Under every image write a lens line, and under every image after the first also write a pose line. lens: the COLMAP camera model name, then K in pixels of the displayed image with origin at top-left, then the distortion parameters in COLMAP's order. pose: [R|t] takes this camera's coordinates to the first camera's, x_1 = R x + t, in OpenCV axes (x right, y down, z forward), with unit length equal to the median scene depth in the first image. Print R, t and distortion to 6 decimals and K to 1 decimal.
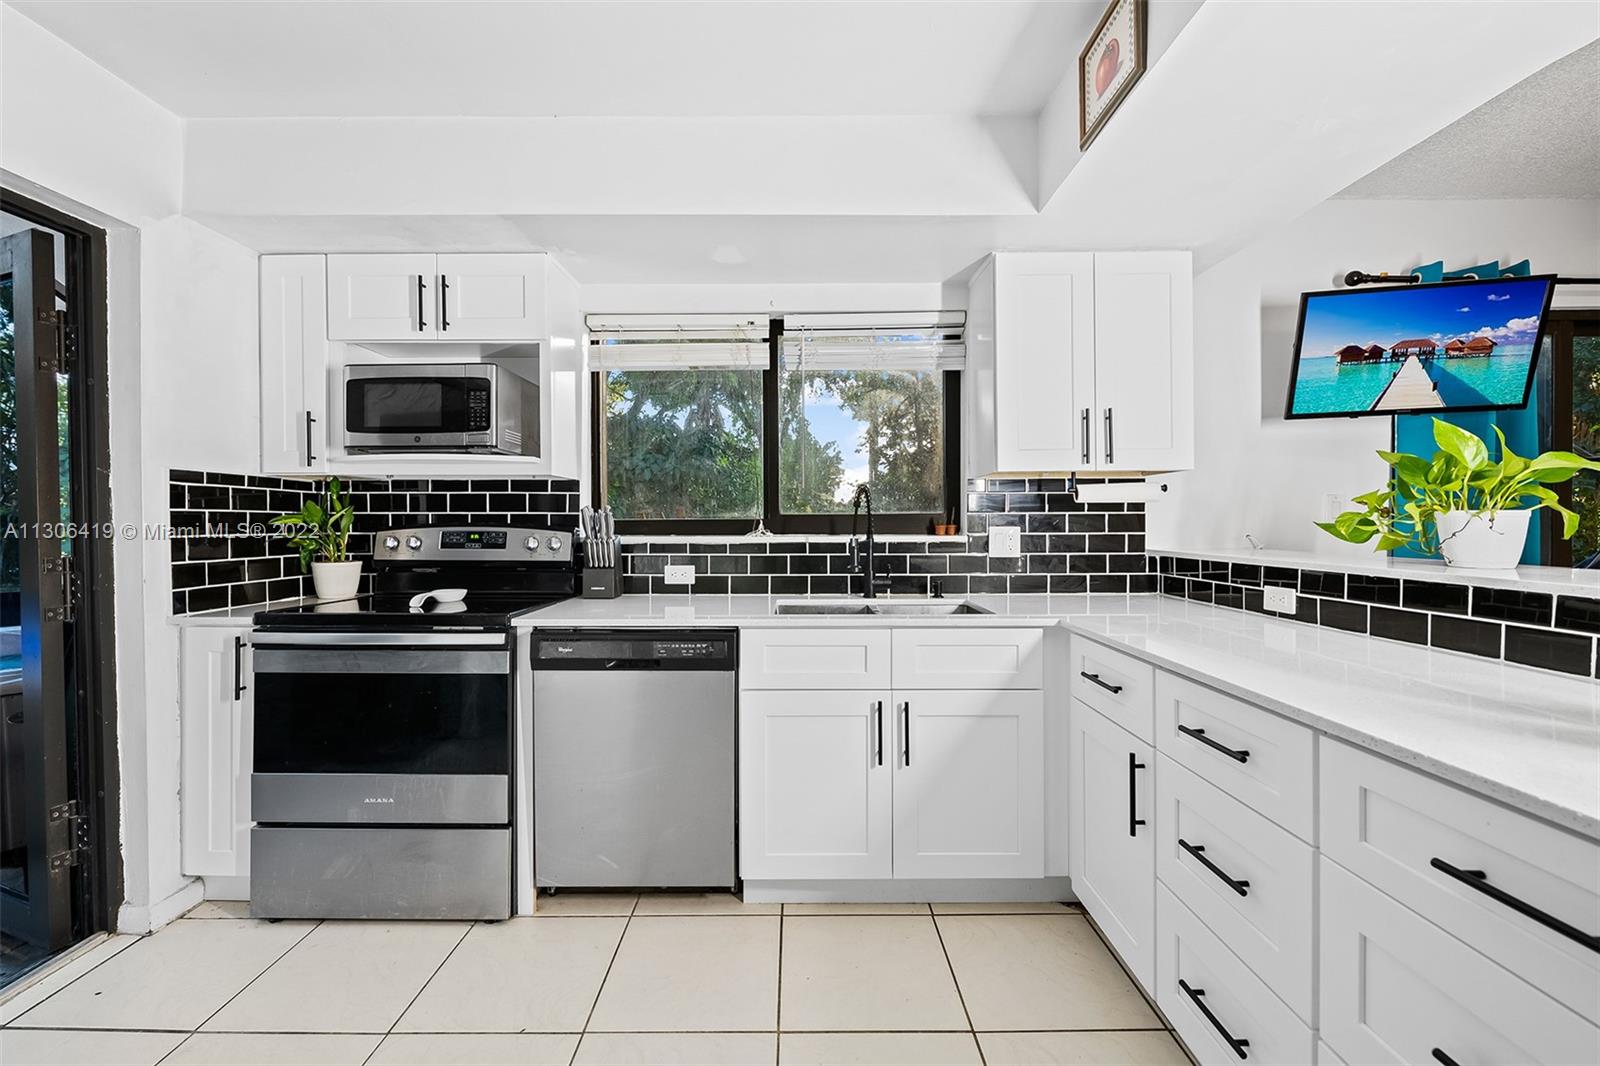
lens RADIAL K [[663.4, 0, 796.8], [0, 663.4, 526.3], [0, 0, 1]] dist [0.008247, -0.006092]
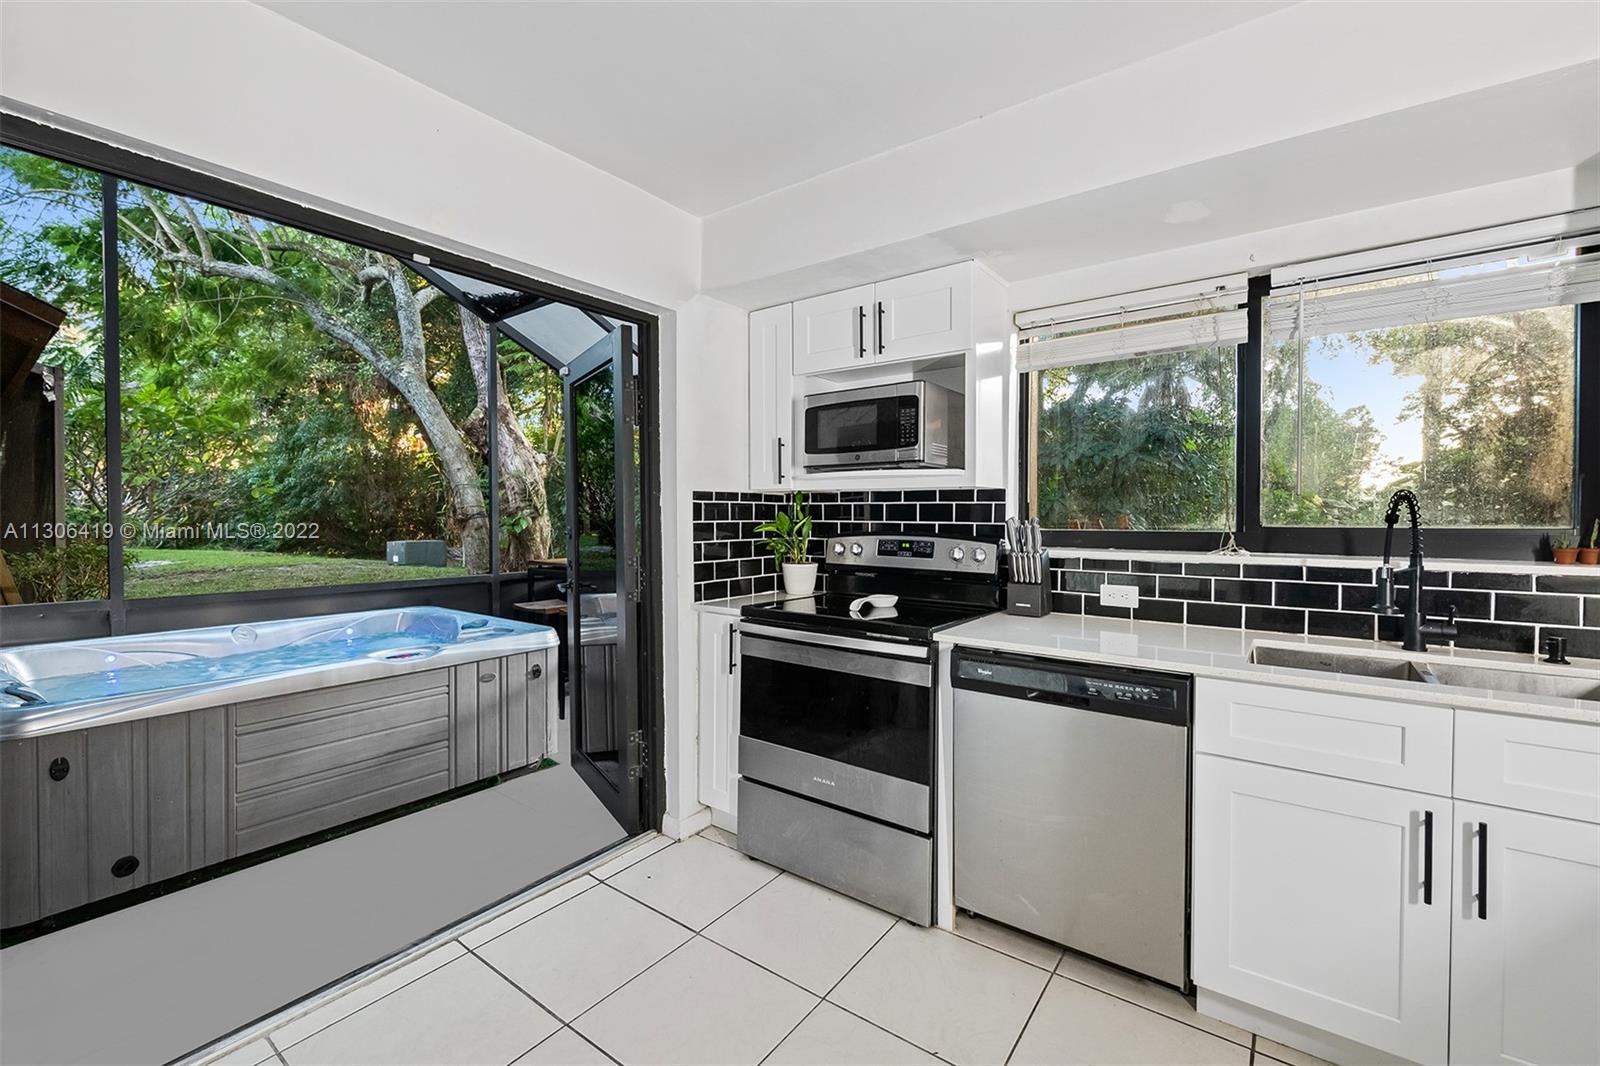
lens RADIAL K [[678.0, 0, 794.1], [0, 678.0, 523.4], [0, 0, 1]] dist [0.007644, -0.004851]
pose [[0.803330, 0.012249, -0.595408, 0.010240], [-0.006097, 0.999905, 0.012344, -0.032216], [0.595503, -0.006286, 0.803328, 0.037047]]
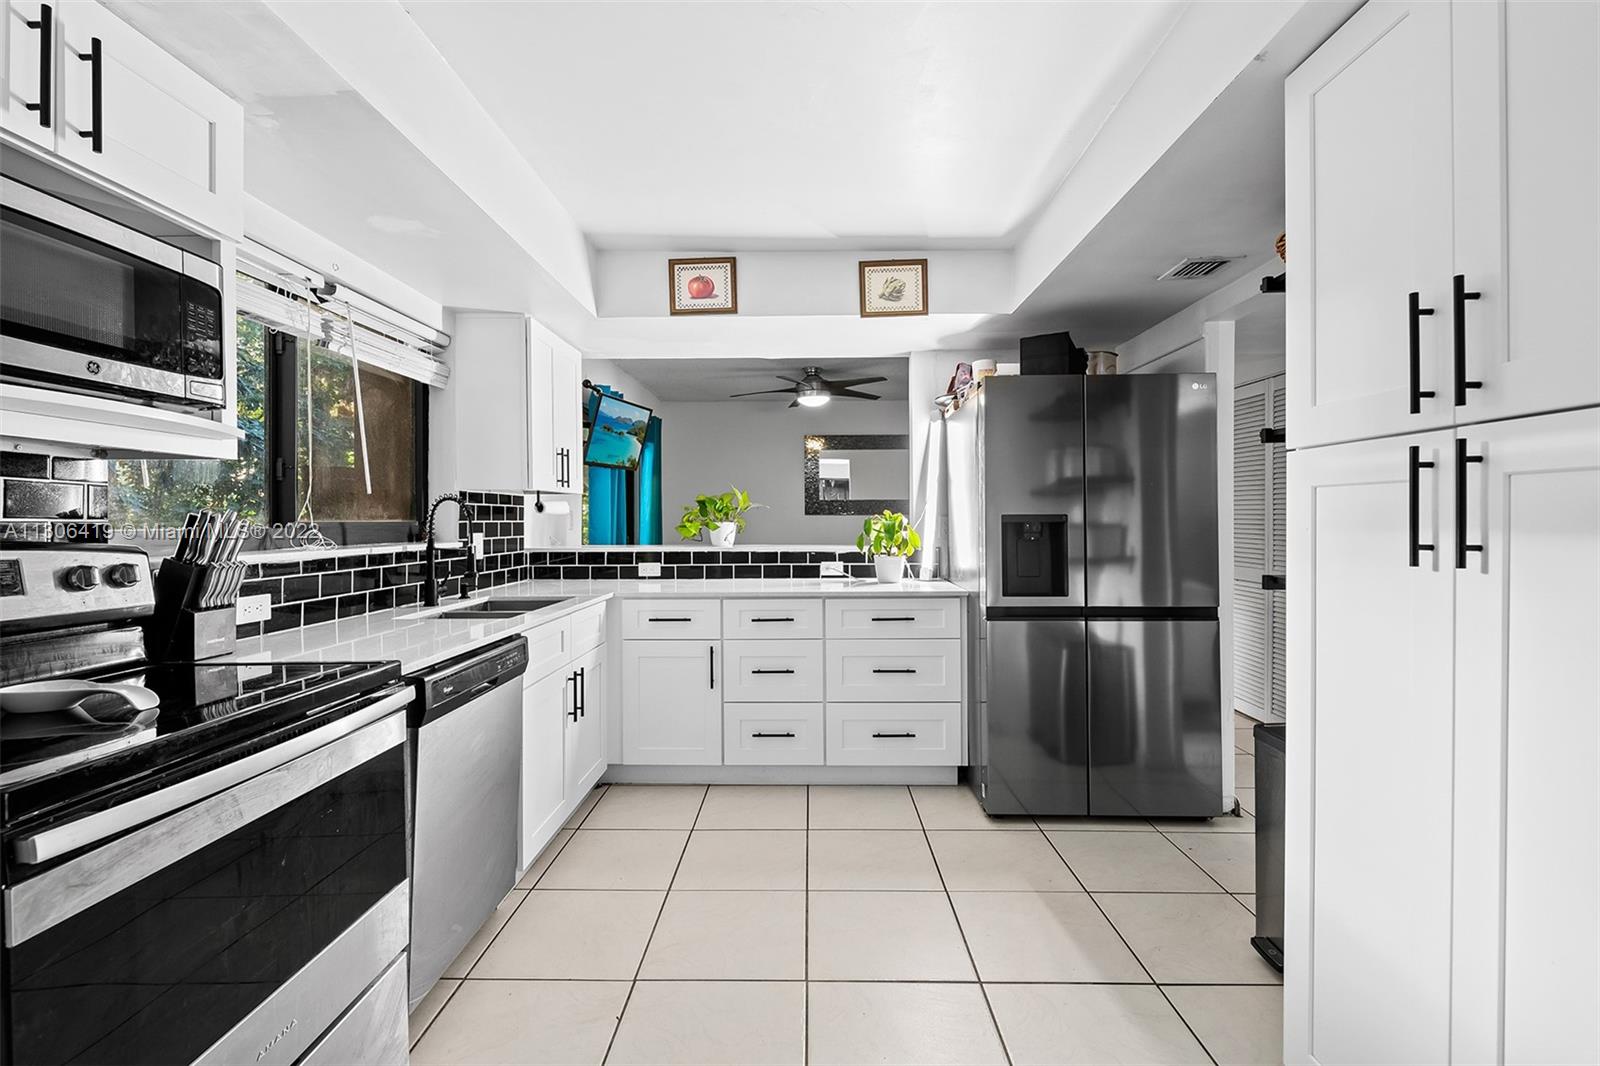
lens RADIAL K [[691.9, 0, 799.5], [0, 691.9, 525.6], [0, 0, 1]] dist [-0.001944, -0.000564]
pose [[0.022496, -0.004742, 0.999736, -0.953520], [0.011135, 0.999928, 0.004493, -0.012577], [-0.999685, 0.011031, 0.022547, 0.435129]]
